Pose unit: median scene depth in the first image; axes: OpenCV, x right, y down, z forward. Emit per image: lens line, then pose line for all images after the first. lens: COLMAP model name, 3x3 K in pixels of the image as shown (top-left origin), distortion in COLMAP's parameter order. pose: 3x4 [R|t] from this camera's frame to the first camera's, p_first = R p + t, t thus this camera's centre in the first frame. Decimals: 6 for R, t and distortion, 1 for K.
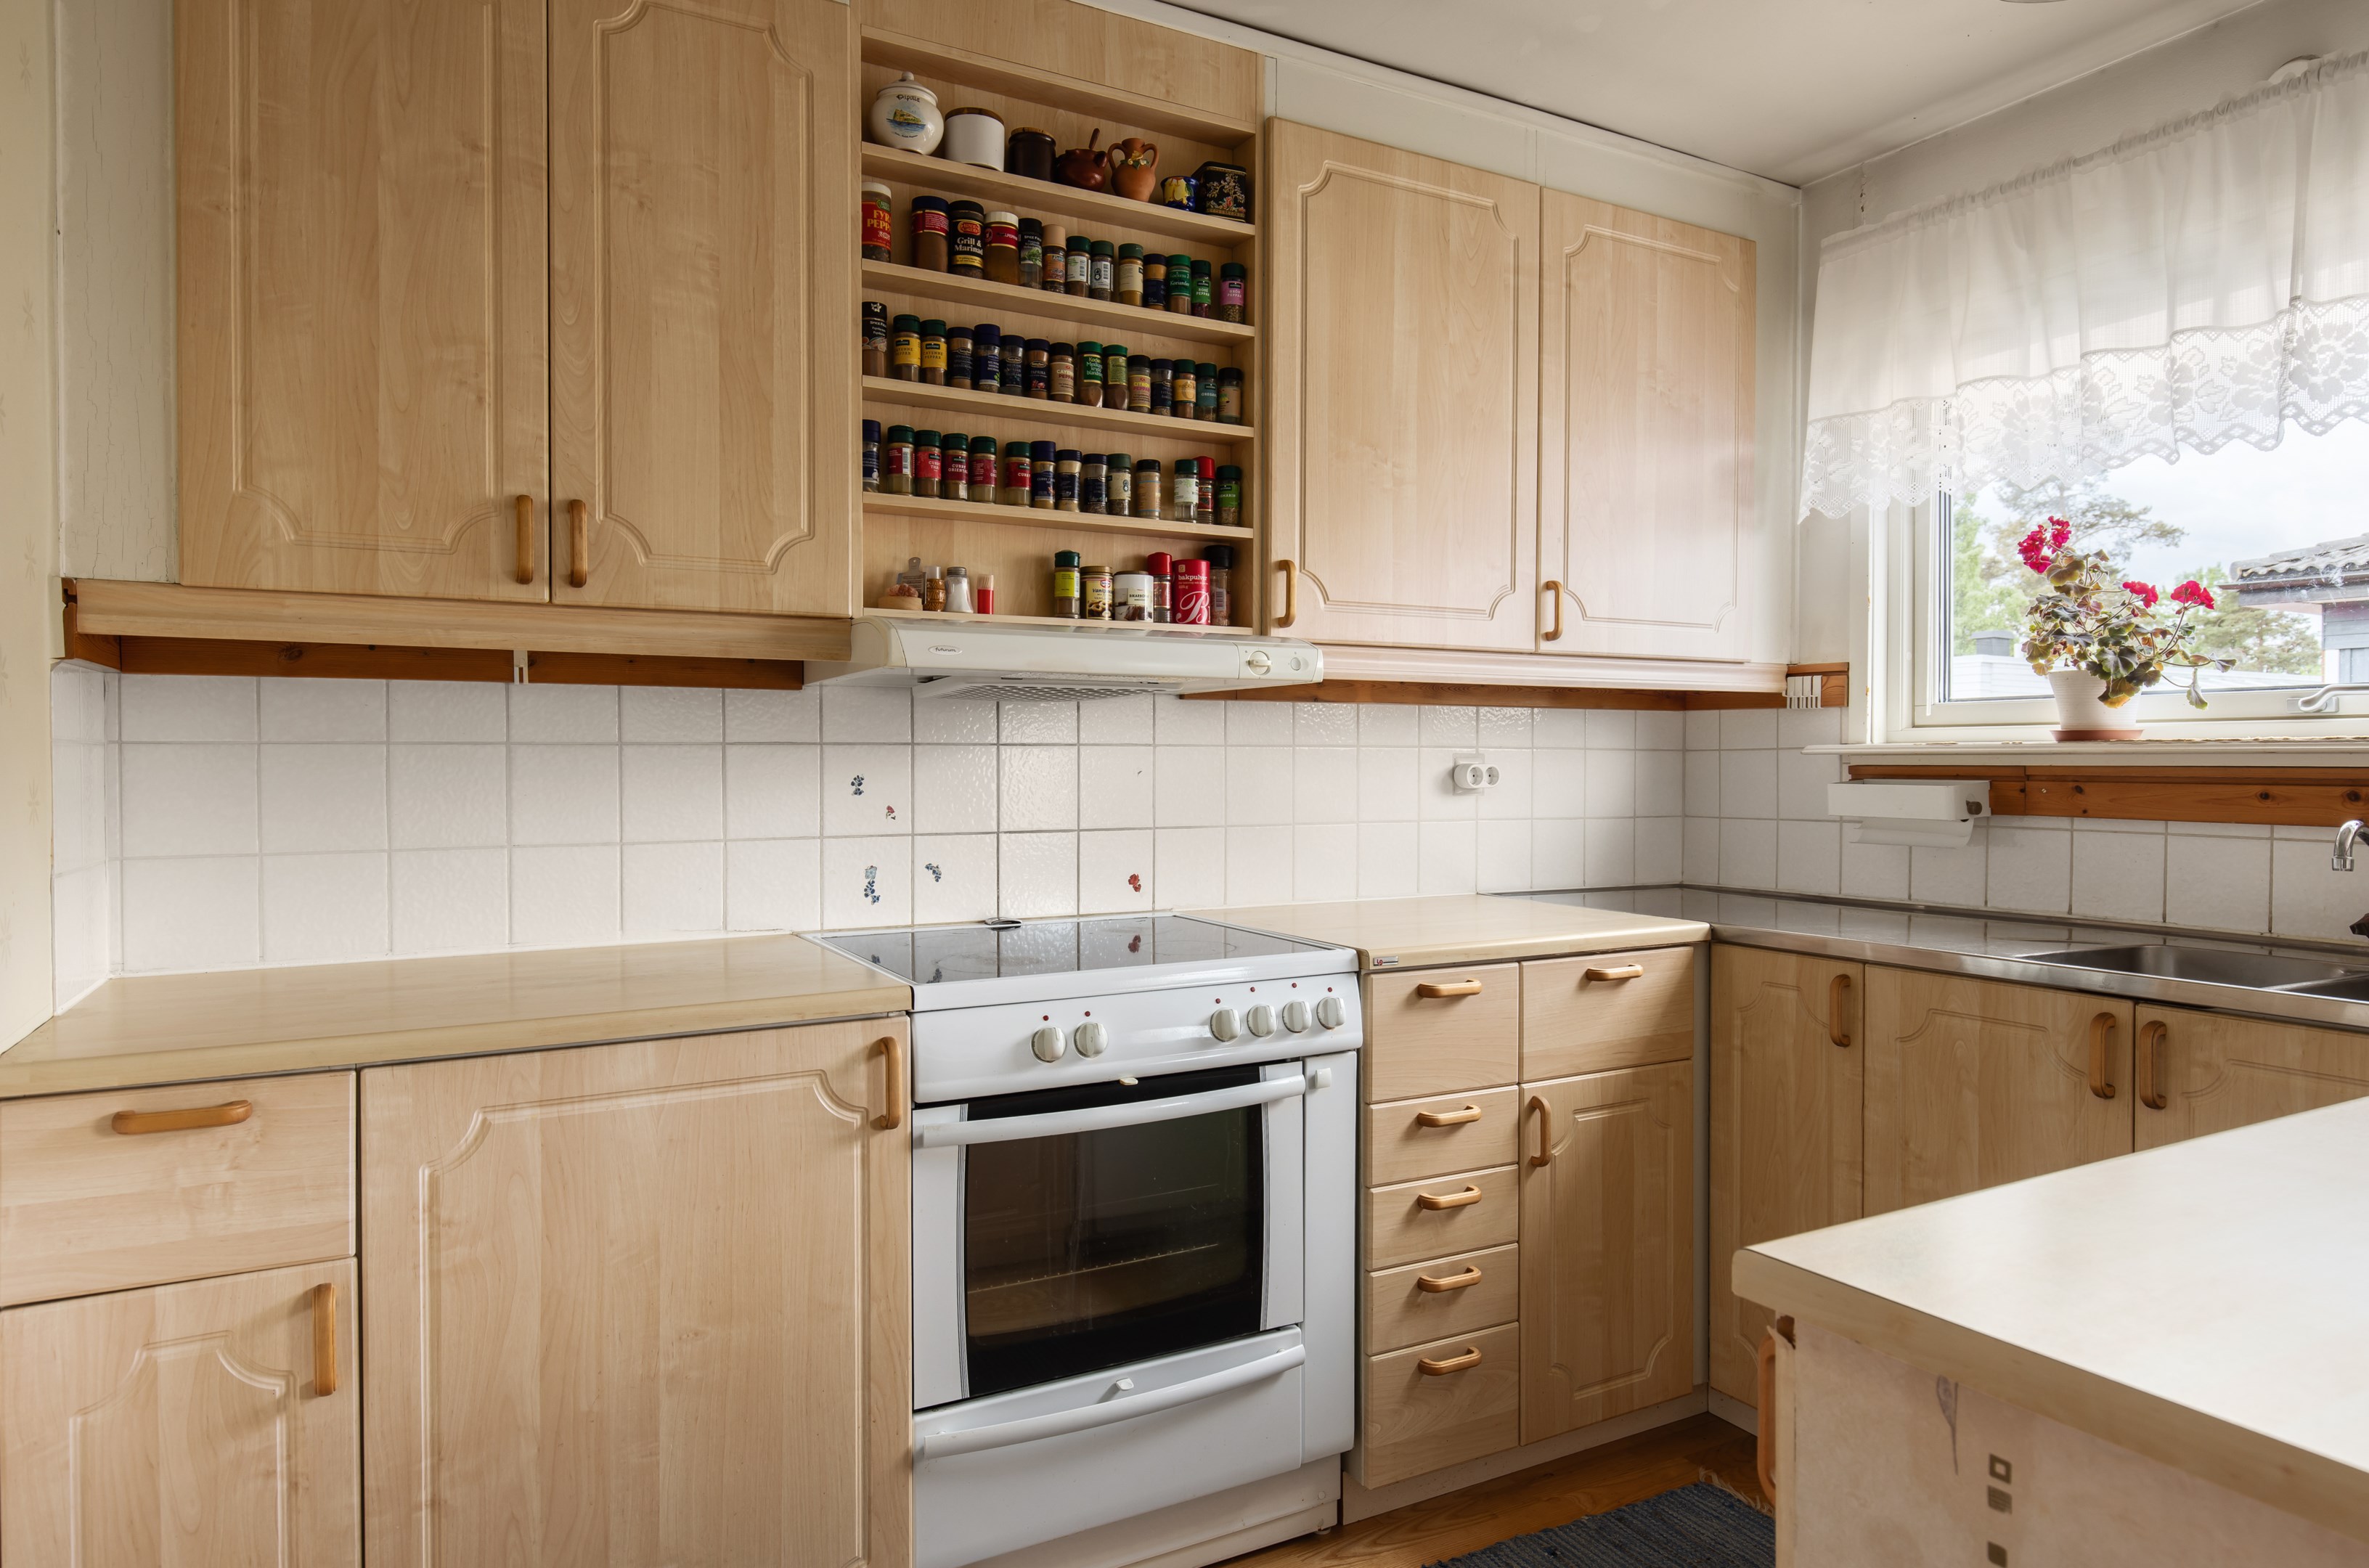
lens RADIAL K [[1421.5, 0, 1186.6], [0, 1421.5, 779.7], [0, 0, 1]] dist [0.002612, -0.000349]
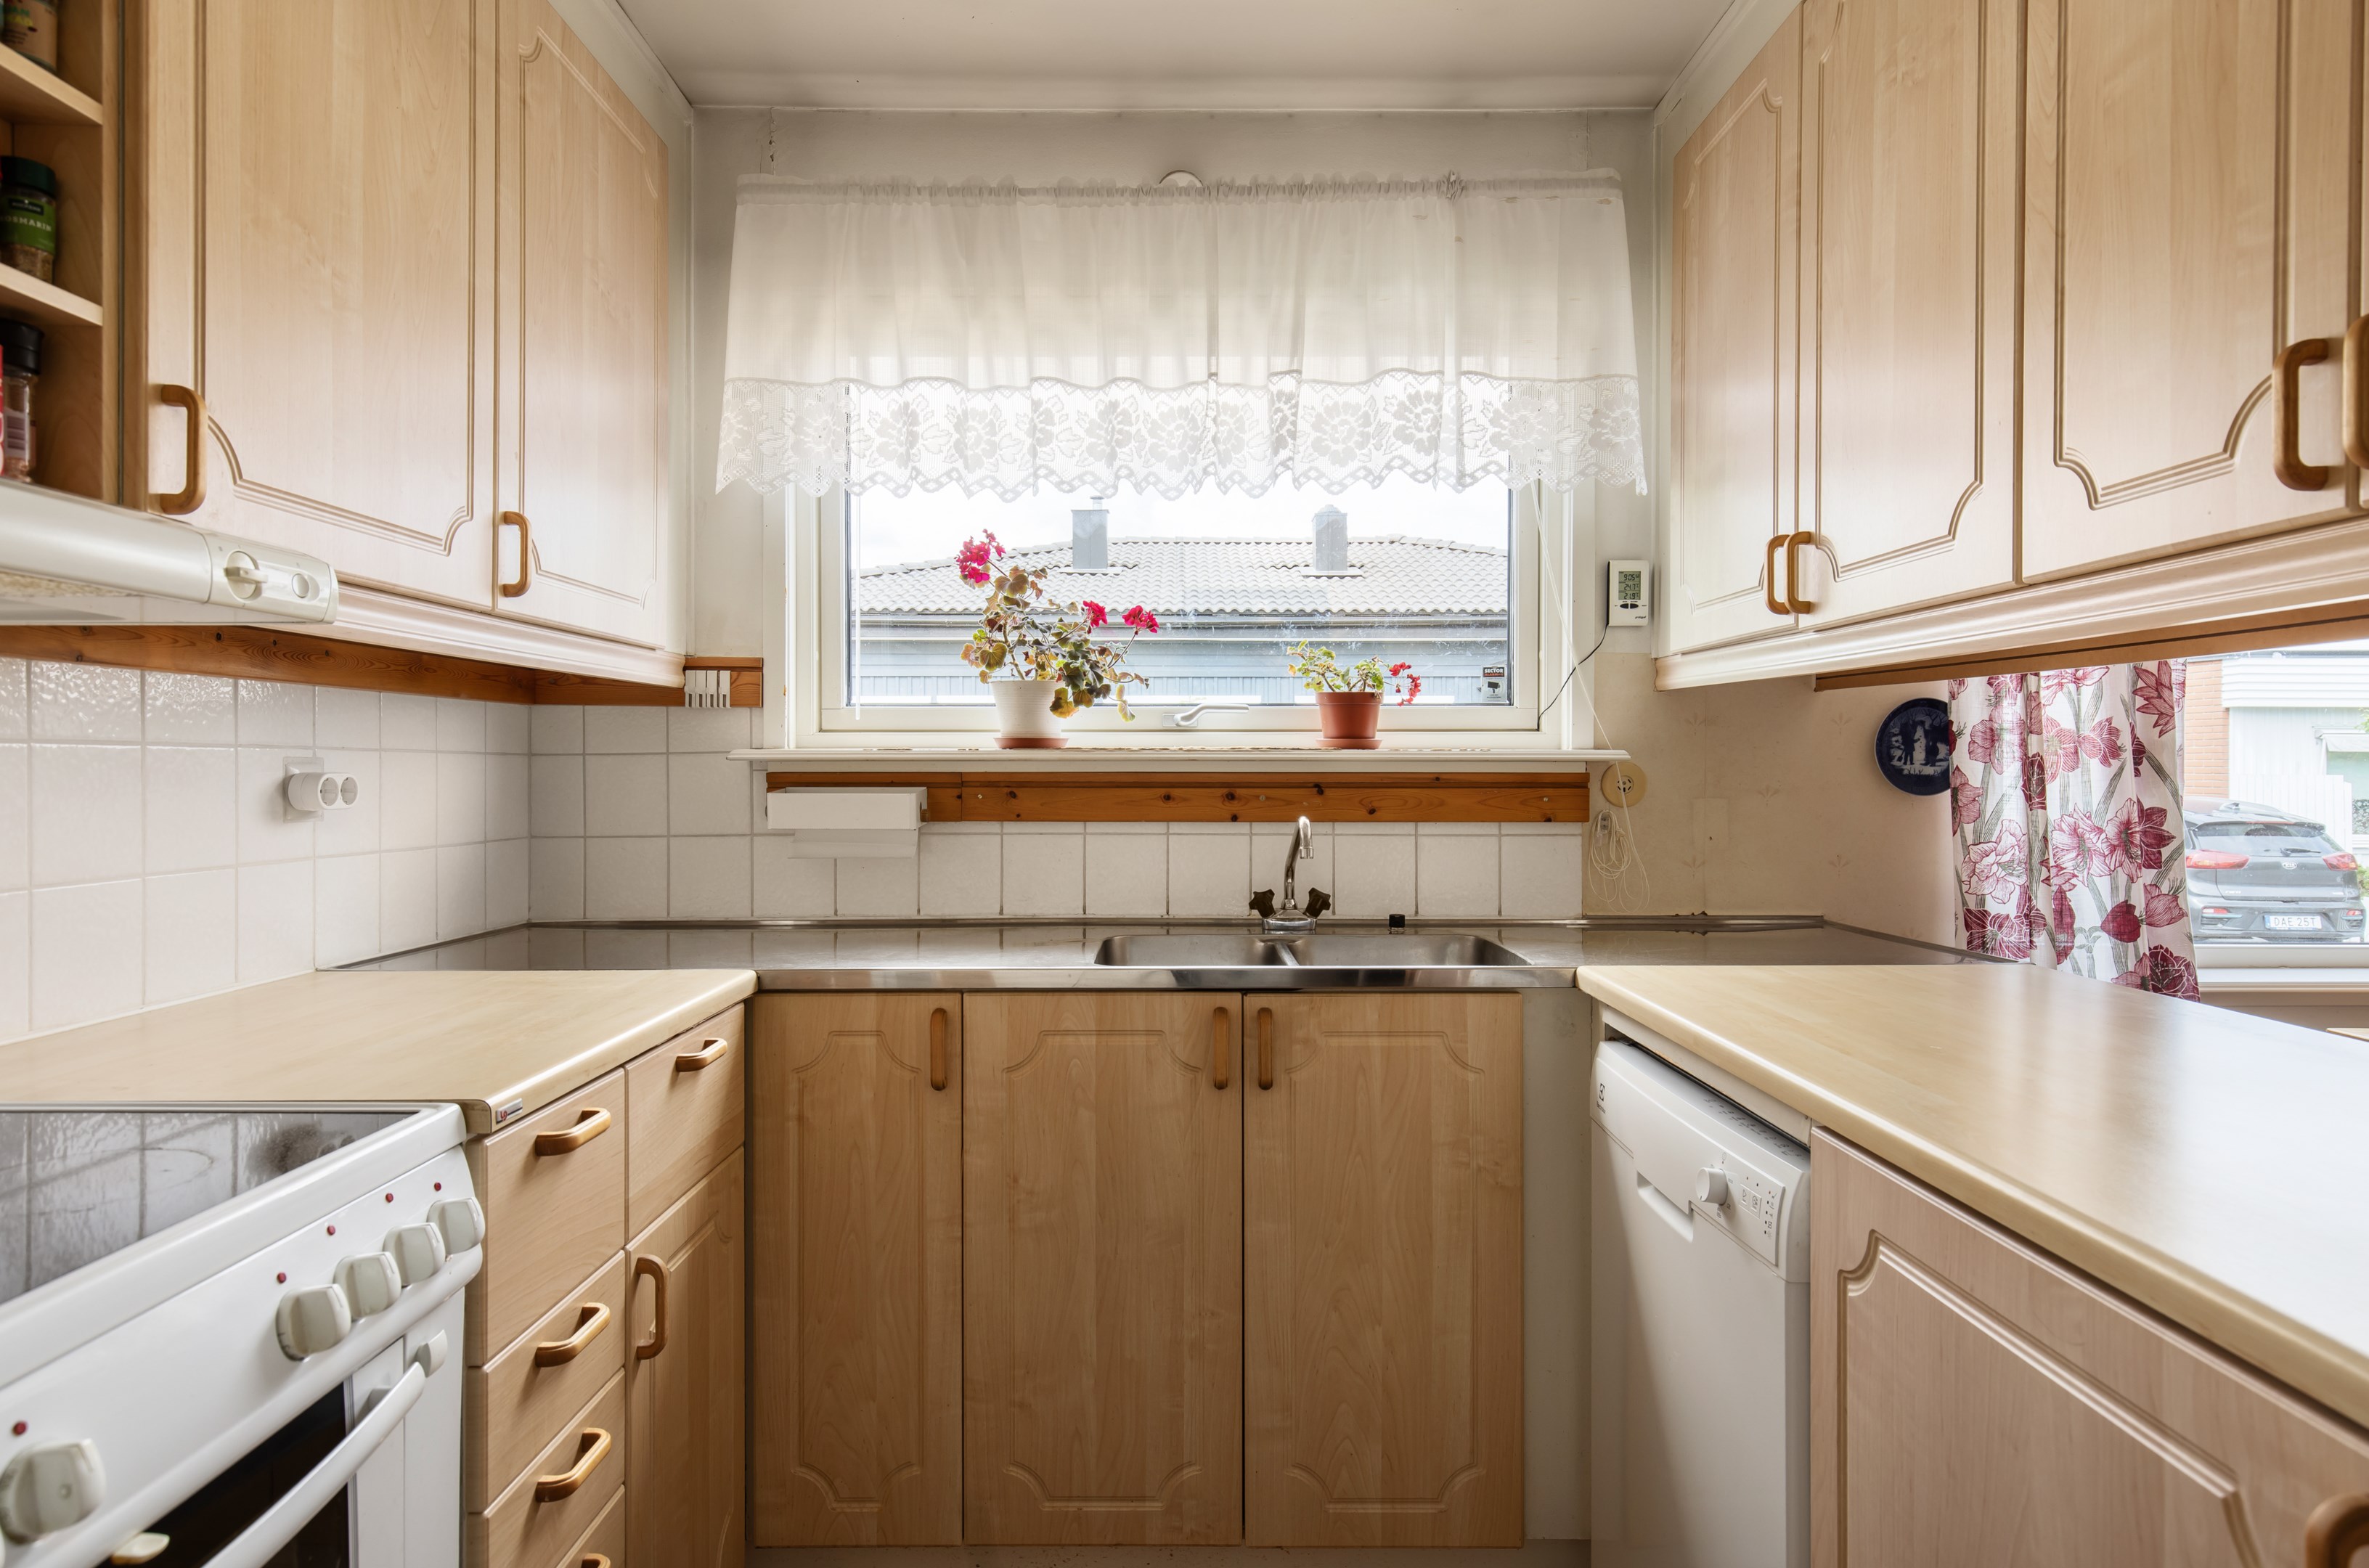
lens RADIAL K [[1349.2, 0, 1187.1], [0, 1349.2, 777.6], [0, 0, 1]] dist [0.004018, -0.000214]
pose [[0.477192, -0.008069, 0.878762, -0.186858], [0.012887, 0.999915, 0.002183, -0.006324], [-0.878704, 0.010283, 0.477255, 0.426118]]
